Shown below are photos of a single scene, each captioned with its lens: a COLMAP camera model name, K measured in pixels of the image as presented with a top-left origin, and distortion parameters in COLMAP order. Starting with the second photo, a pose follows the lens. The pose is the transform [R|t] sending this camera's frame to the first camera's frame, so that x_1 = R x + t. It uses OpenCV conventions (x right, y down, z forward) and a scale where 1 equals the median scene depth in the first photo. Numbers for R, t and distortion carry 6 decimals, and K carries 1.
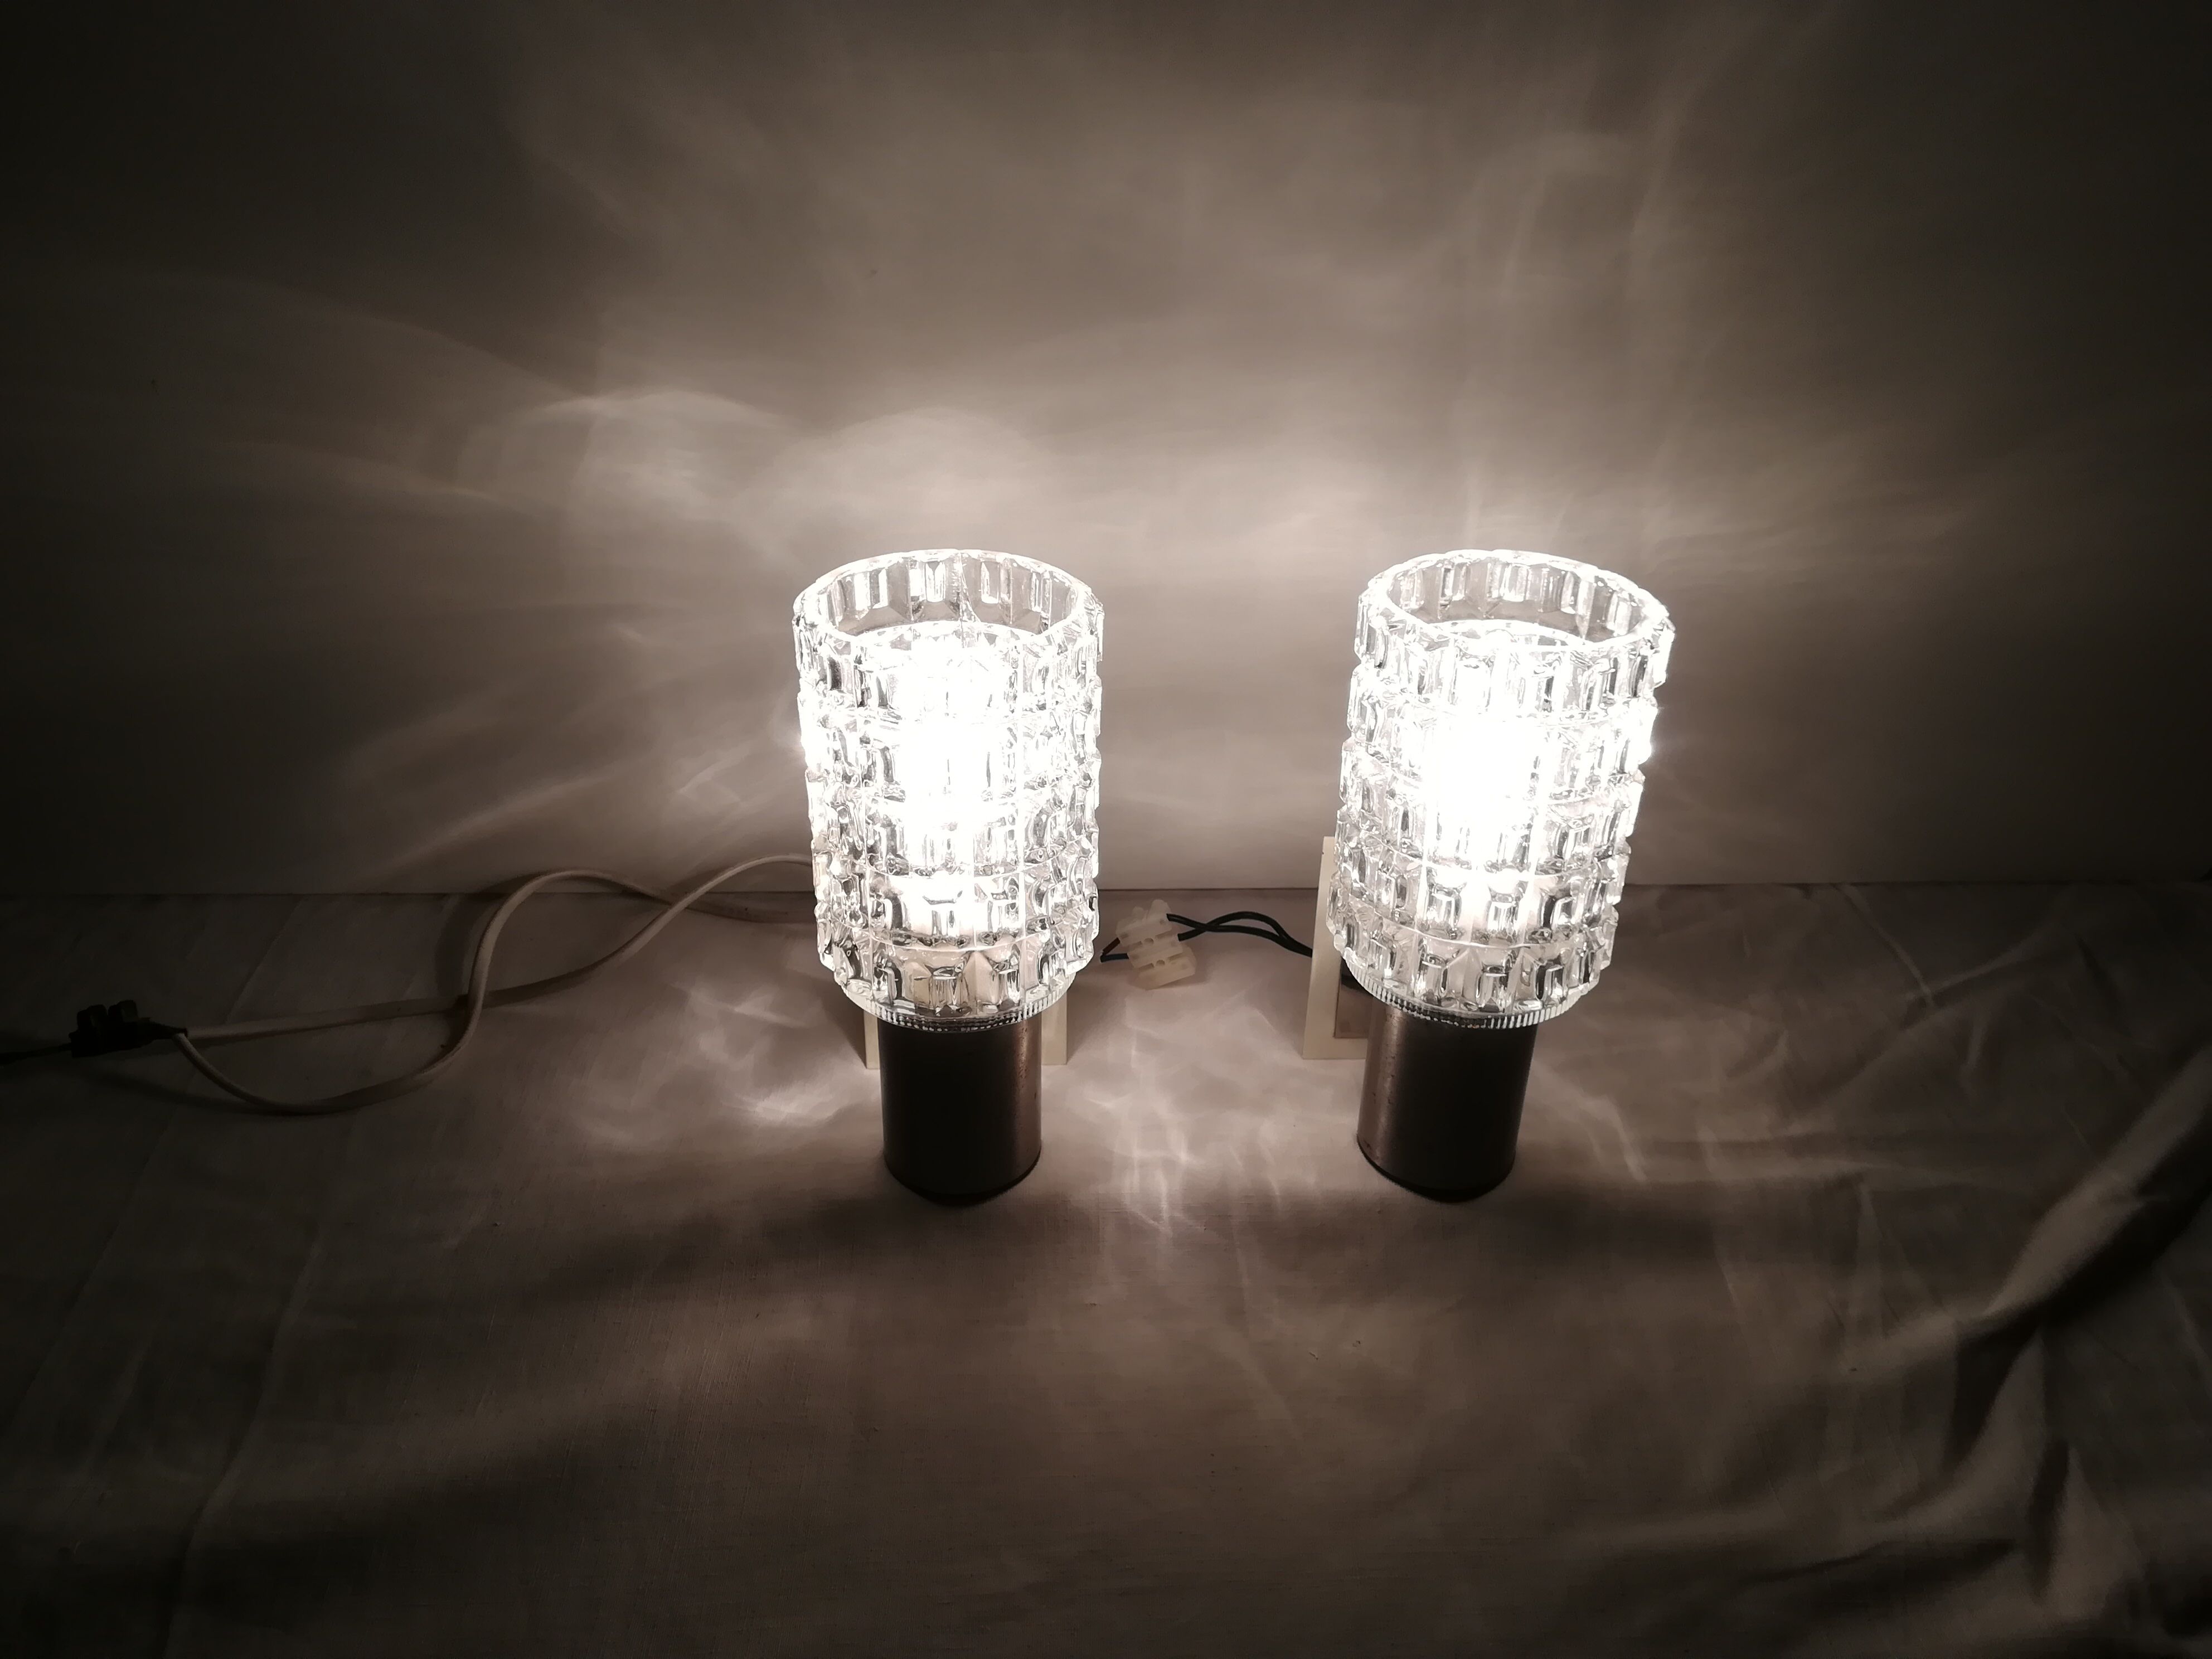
lens RADIAL K [[1731.1, 0, 1113.6], [0, 1731.1, 780.2], [0, 0, 1]] dist [0.045836, -0.088771]
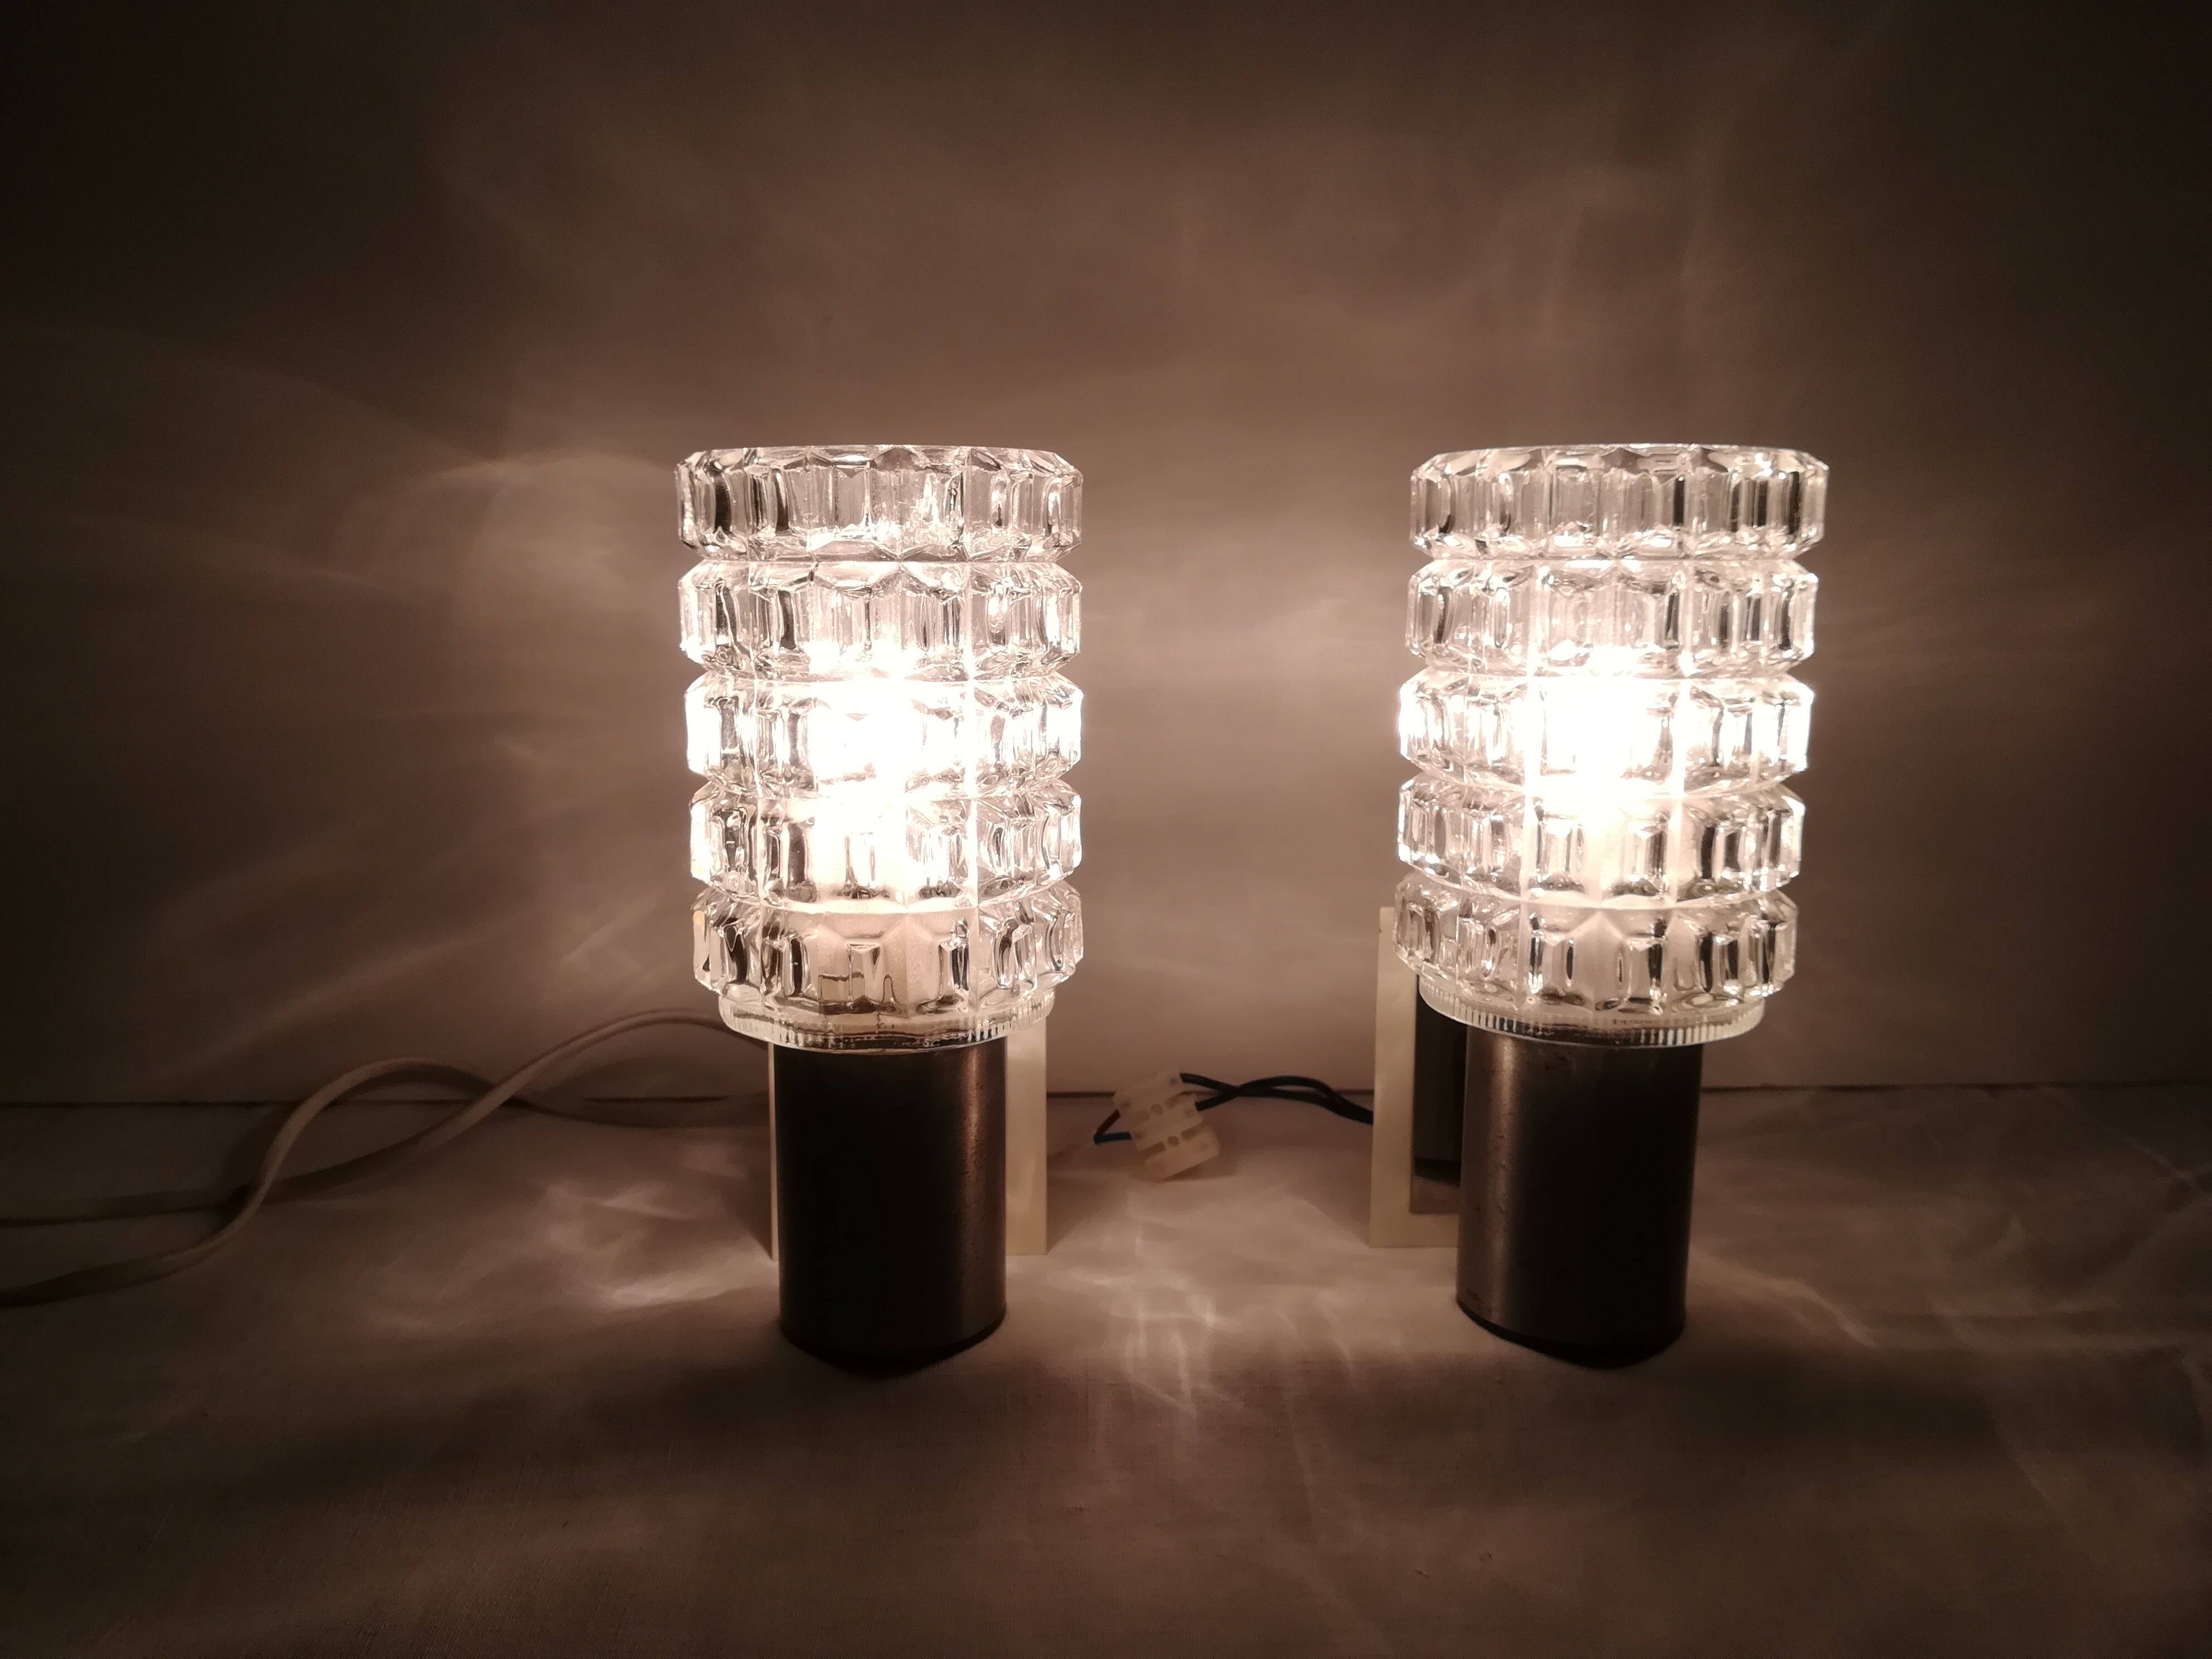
lens RADIAL K [[1731.1, 0, 1113.6], [0, 1731.1, 780.2], [0, 0, 1]] dist [0.045836, -0.088771]
pose [[0.999878, -0.015288, -0.003317, 0.006915], [0.013272, 0.941248, -0.337456, 0.236610], [0.008281, 0.337371, 0.941335, 0.257232]]
